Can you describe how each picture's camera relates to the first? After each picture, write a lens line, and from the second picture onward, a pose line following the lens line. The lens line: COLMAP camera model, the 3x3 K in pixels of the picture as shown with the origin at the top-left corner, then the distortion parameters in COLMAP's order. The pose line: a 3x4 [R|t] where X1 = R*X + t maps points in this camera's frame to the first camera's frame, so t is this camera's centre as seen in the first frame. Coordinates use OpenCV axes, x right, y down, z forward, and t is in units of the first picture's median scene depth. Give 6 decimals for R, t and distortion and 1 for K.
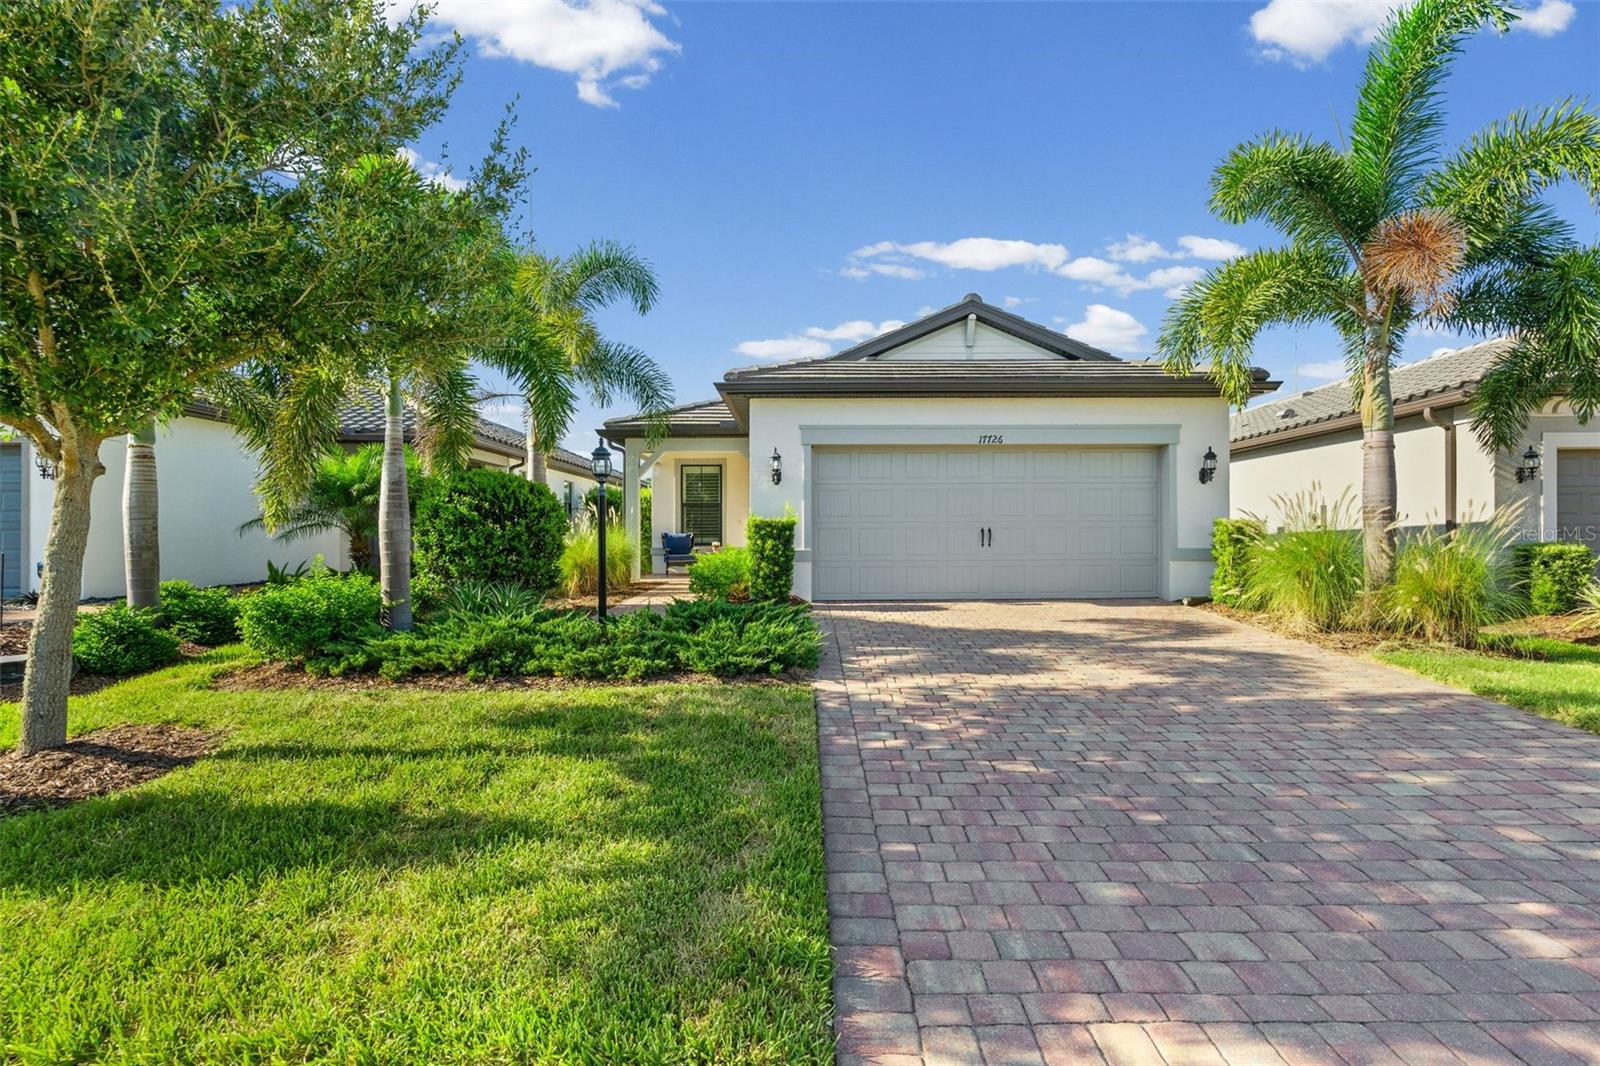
lens RADIAL K [[703.6, 0, 801.8], [0, 703.6, 530.6], [0, 0, 1]] dist [-0.006448, 0.001234]
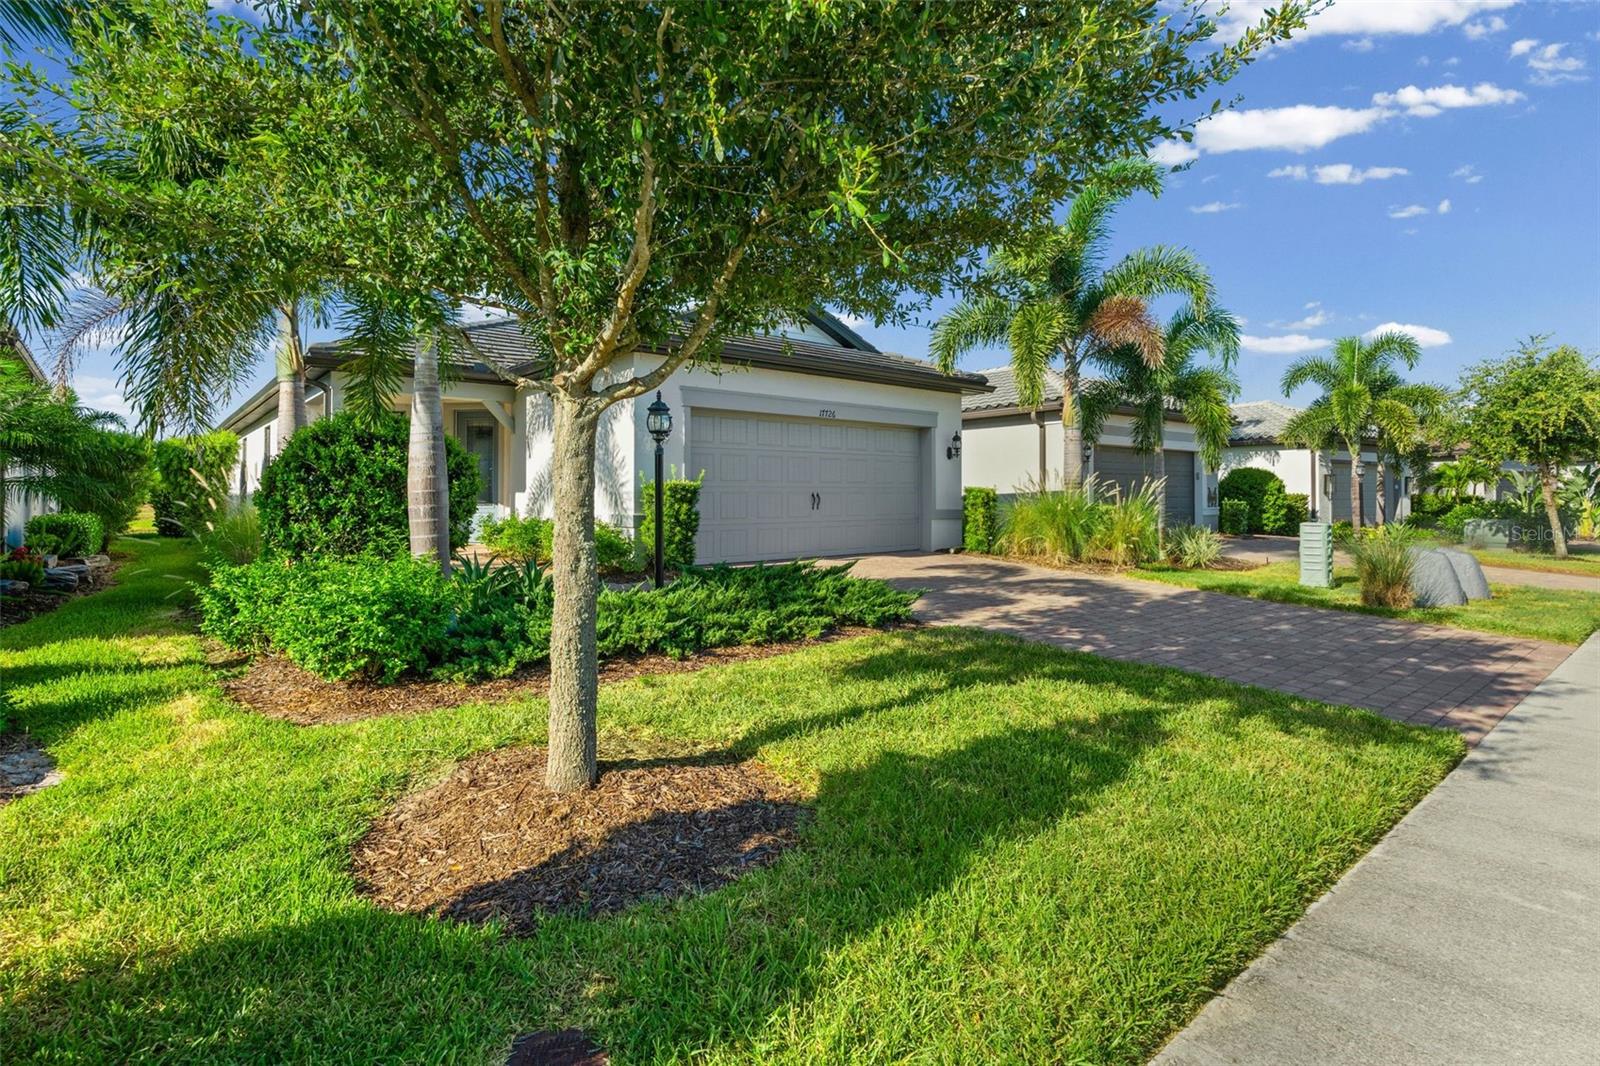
lens RADIAL K [[806.8, 0, 757.9], [0, 806.8, 497.4], [0, 0, 1]] dist [-0.000711, 0.000482]
pose [[0.774756, 0.003321, 0.632252, -0.625928], [-0.005866, 0.999981, 0.001935, 0.001556], [-0.632233, -0.005208, 0.774761, 0.076101]]
